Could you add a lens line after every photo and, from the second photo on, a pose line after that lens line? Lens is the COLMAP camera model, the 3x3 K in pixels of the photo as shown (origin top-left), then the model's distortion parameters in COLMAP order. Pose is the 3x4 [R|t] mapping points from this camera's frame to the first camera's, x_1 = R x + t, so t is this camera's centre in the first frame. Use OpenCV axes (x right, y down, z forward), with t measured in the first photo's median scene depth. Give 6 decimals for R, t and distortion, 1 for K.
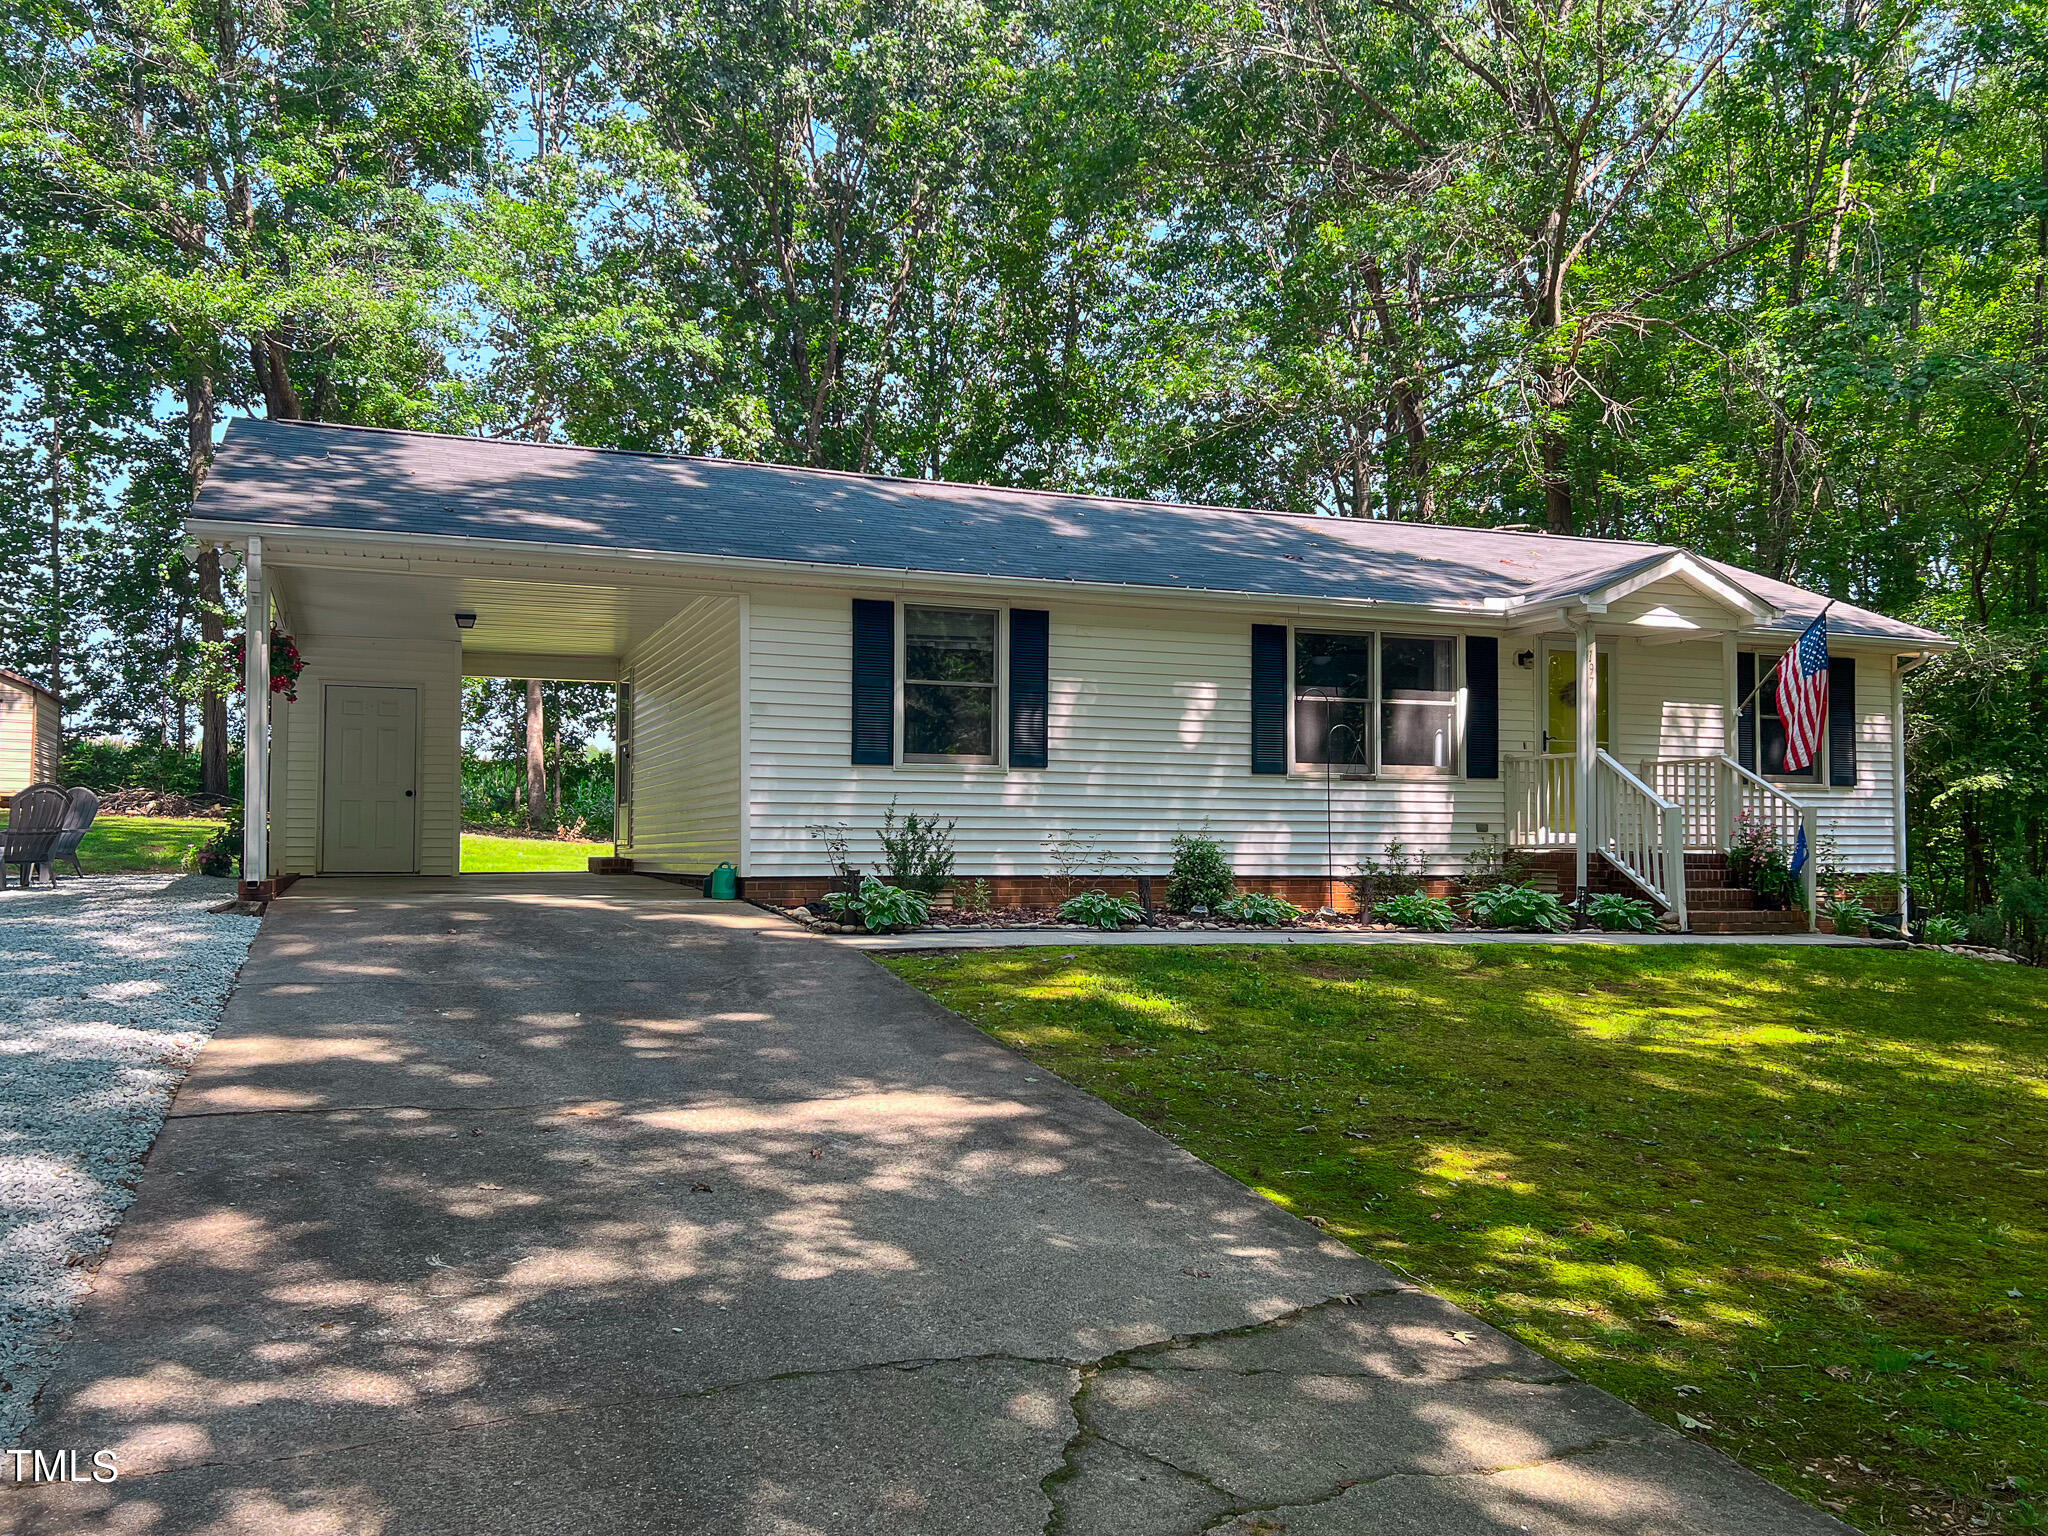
lens RADIAL K [[1639.7, 0, 1026.1], [0, 1639.7, 806.3], [0, 0, 1]] dist [0.025343, -0.001929]
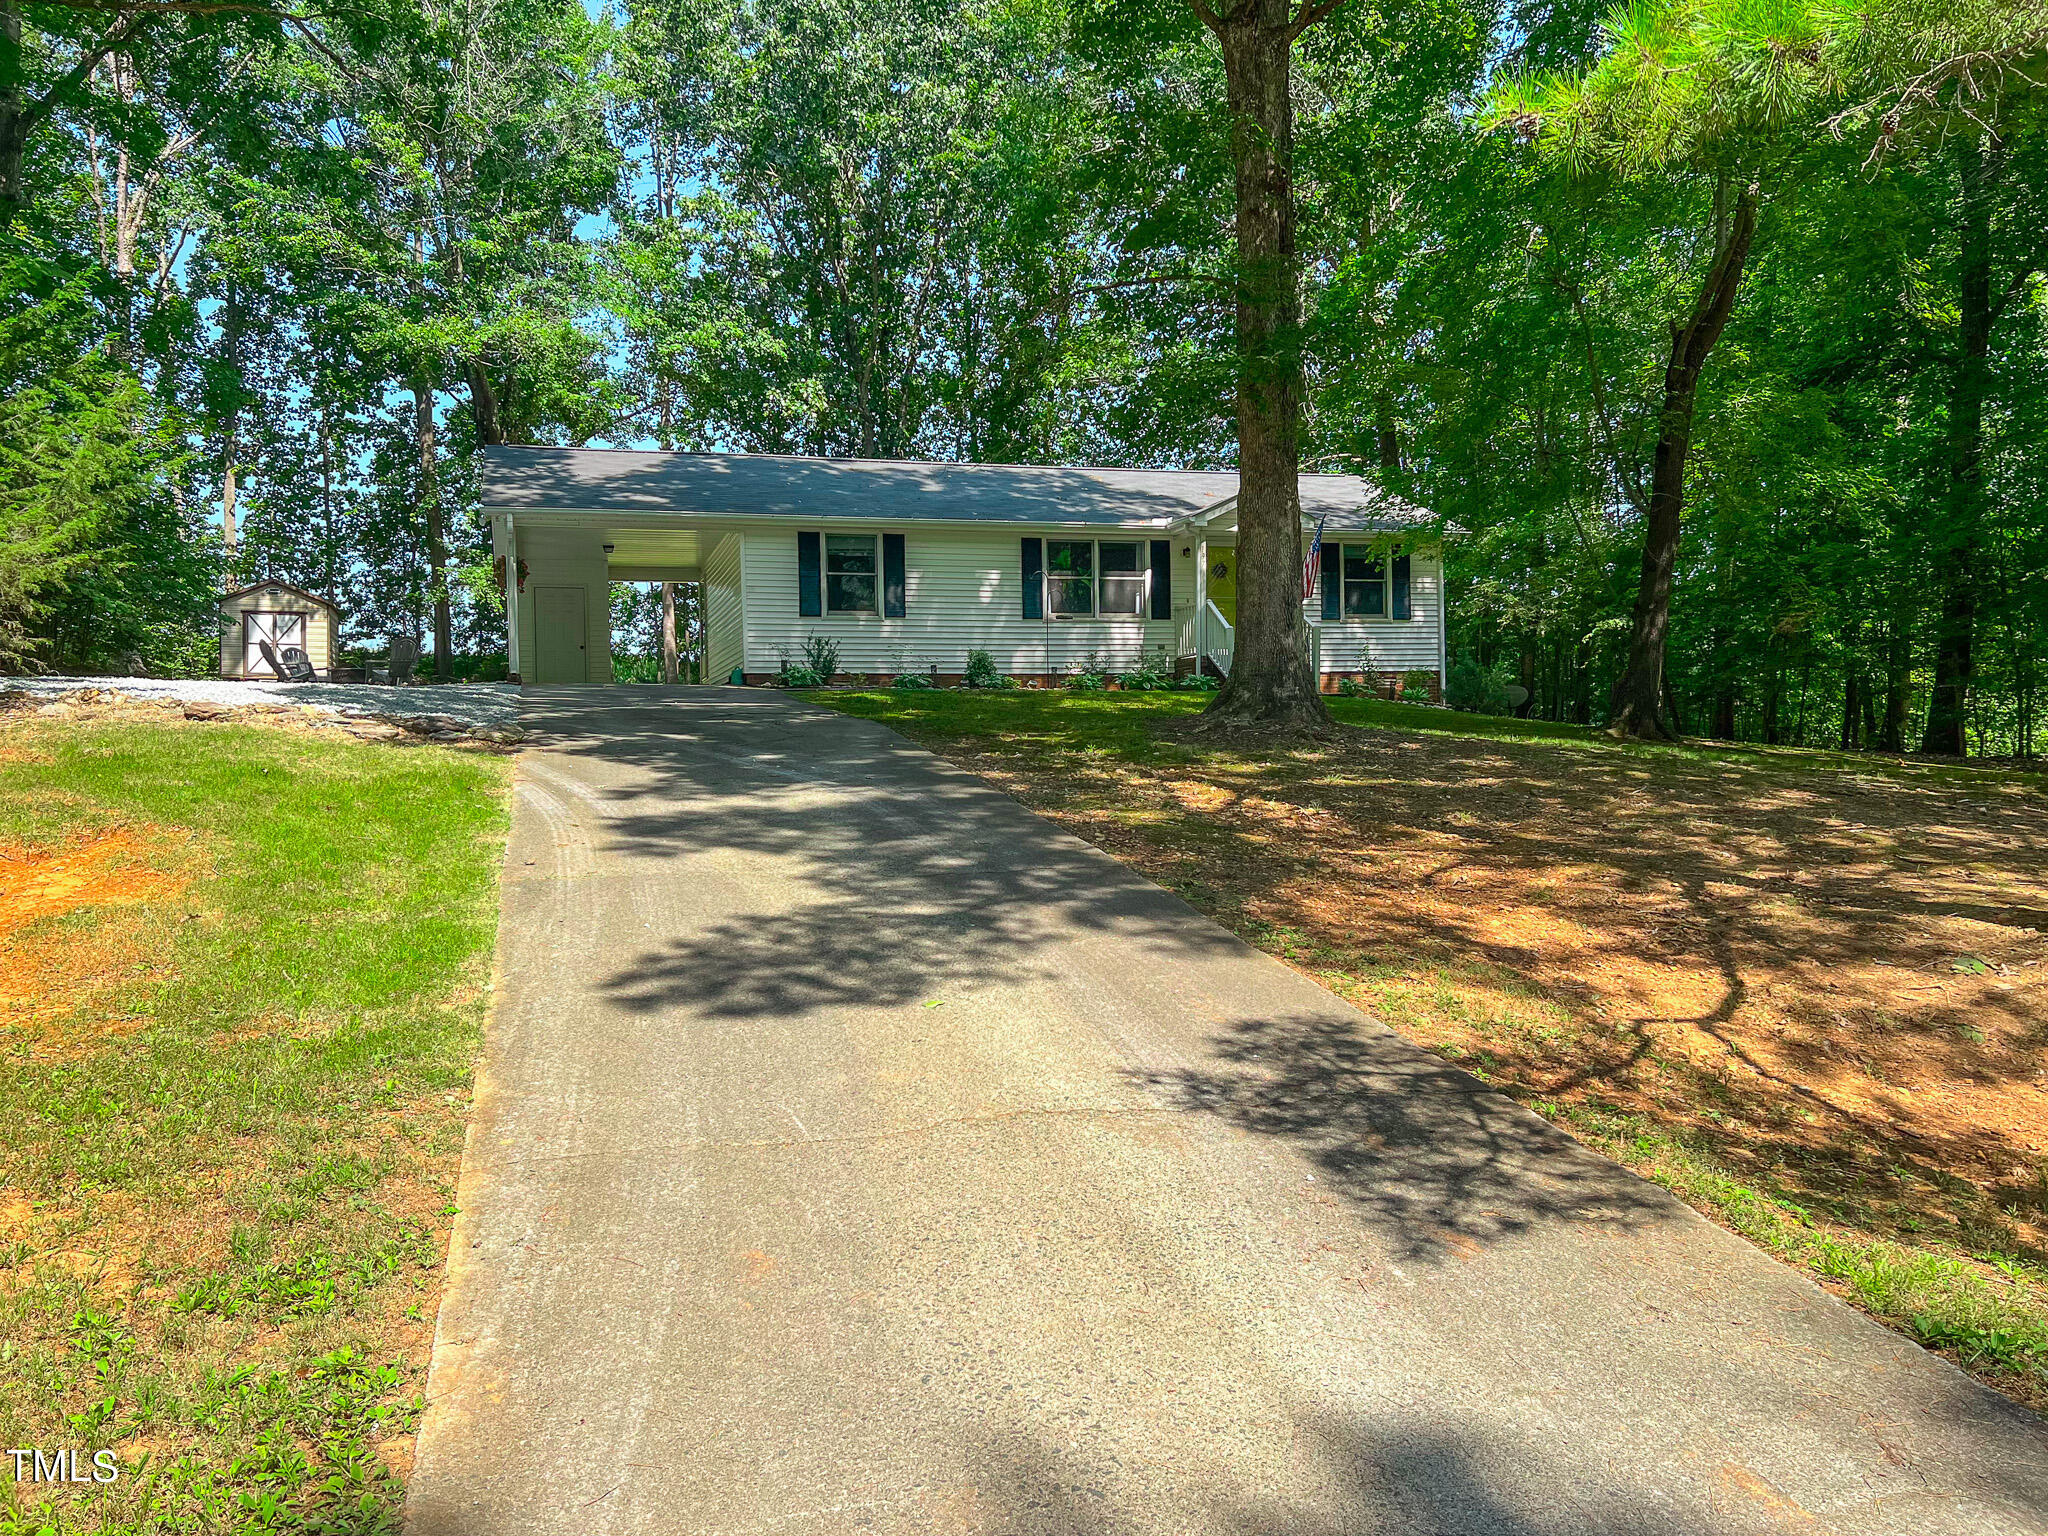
lens RADIAL K [[1541.1, 0, 1024.0], [0, 1541.1, 768.0], [0, 0, 1]] dist [0.047285, -0.046816]
pose [[0.996621, -0.020085, -0.079647, 0.261422], [0.023138, 0.999025, 0.037592, 0.079491], [0.078815, -0.039308, 0.996114, -0.710074]]
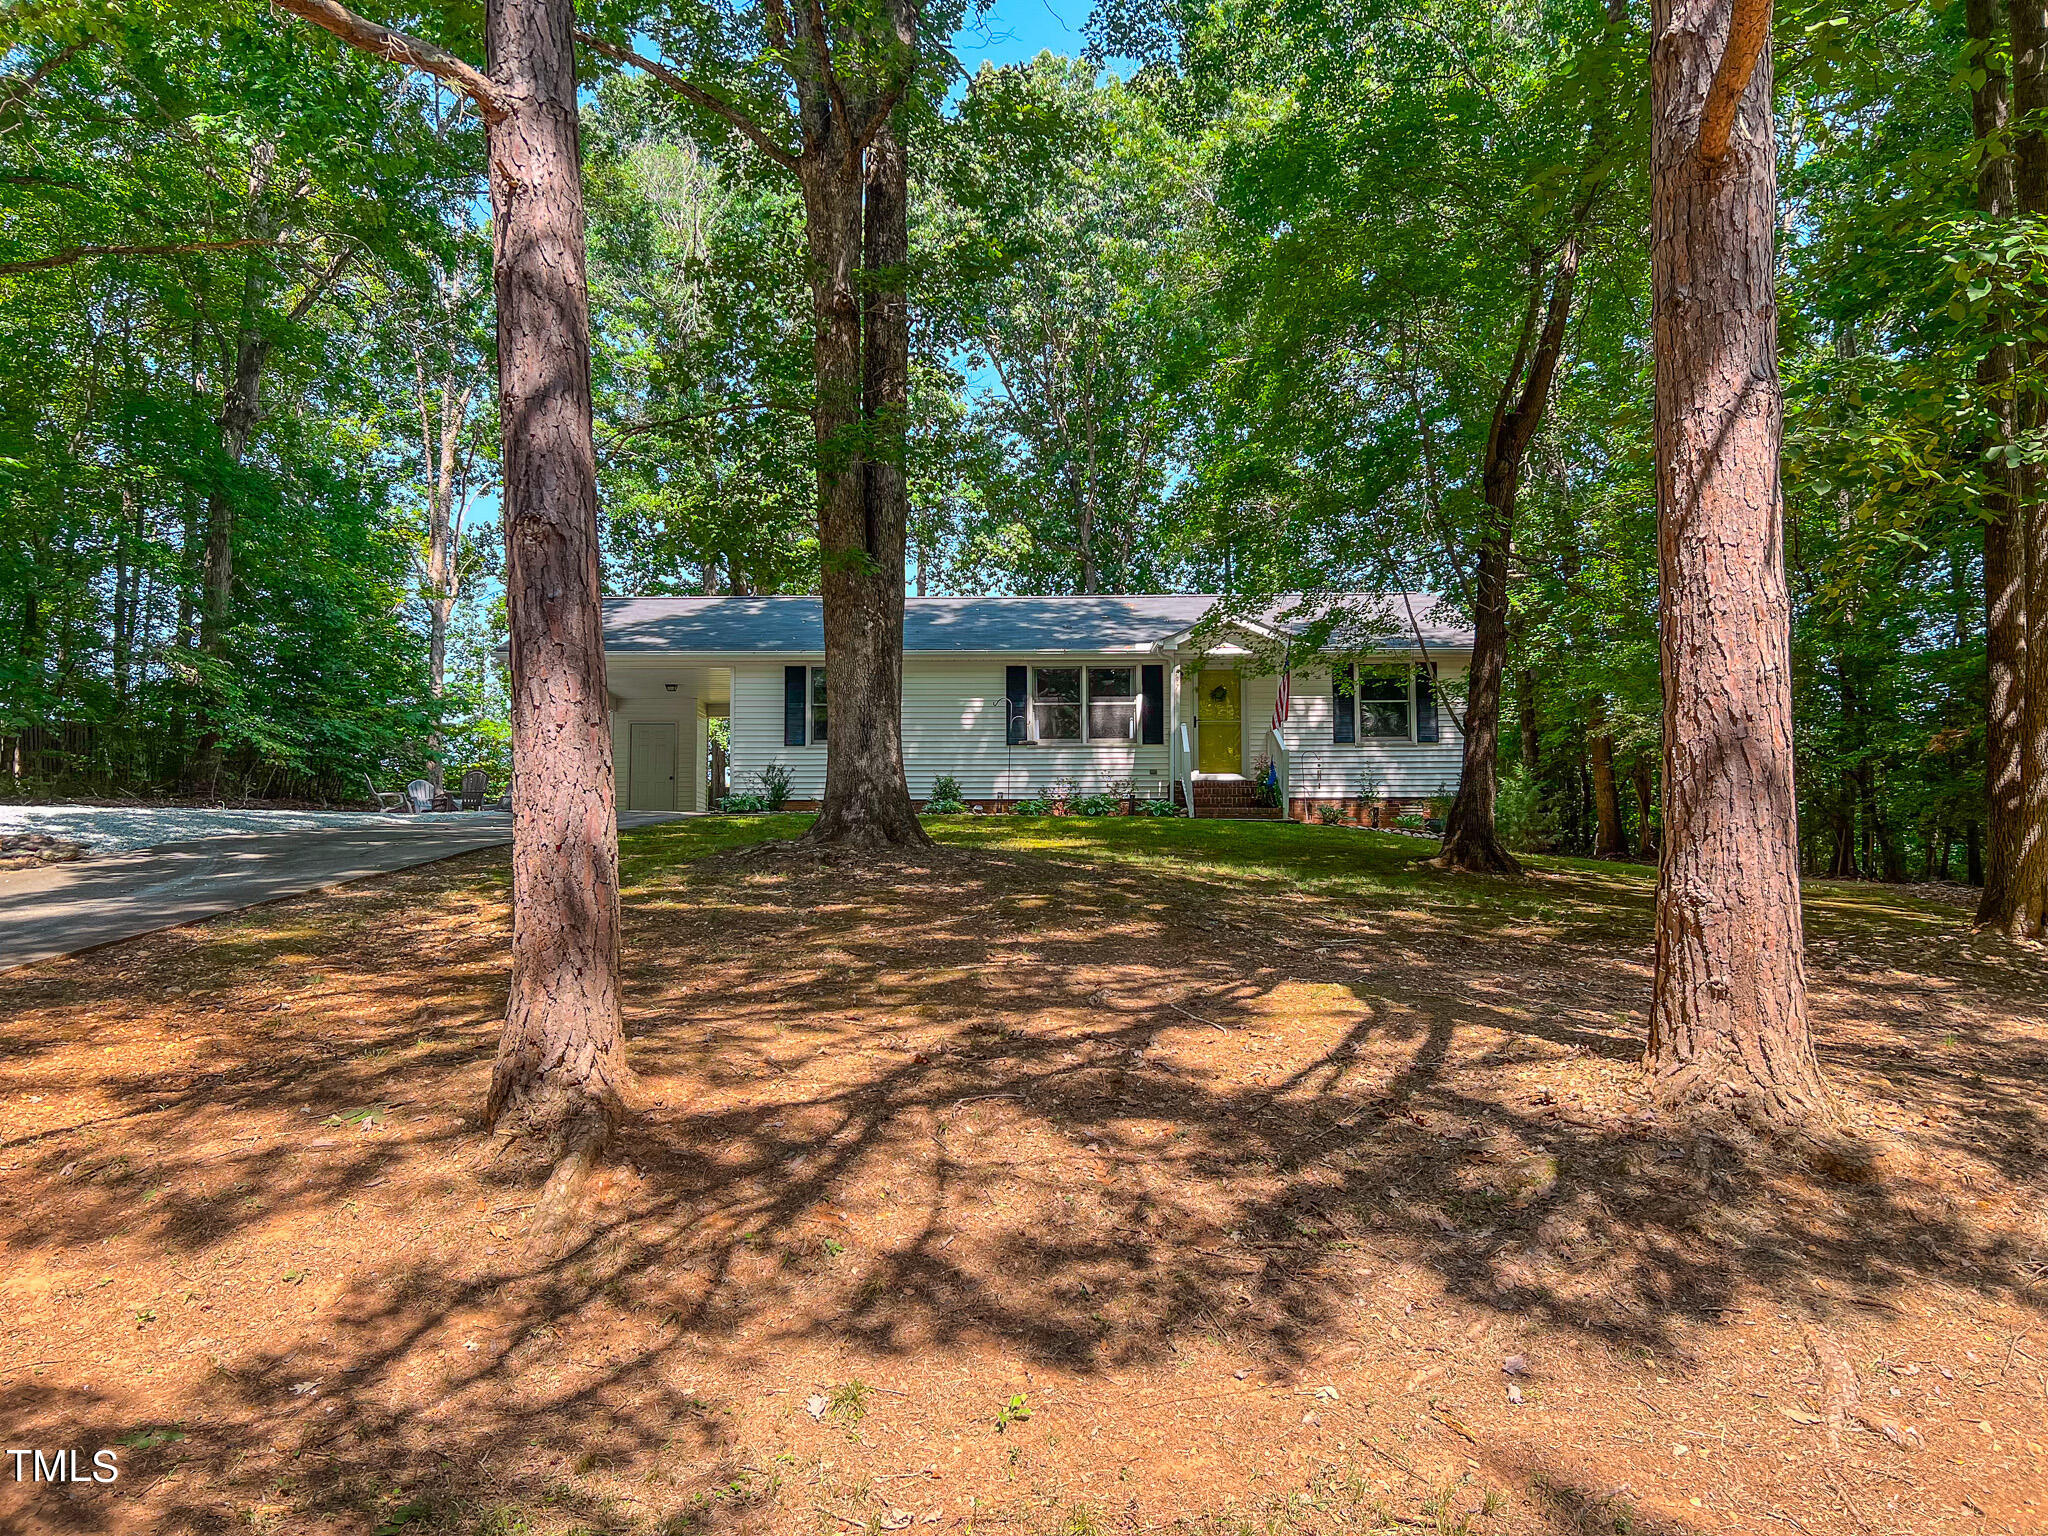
lens RADIAL K [[1541.1, 0, 1024.0], [0, 1541.1, 768.0], [0, 0, 1]] dist [0.047285, -0.046816]
pose [[0.936886, -0.035776, -0.347799, 0.736143], [0.018962, 0.998486, -0.051629, 0.094702], [0.349120, 0.041775, 0.936147, -0.626217]]
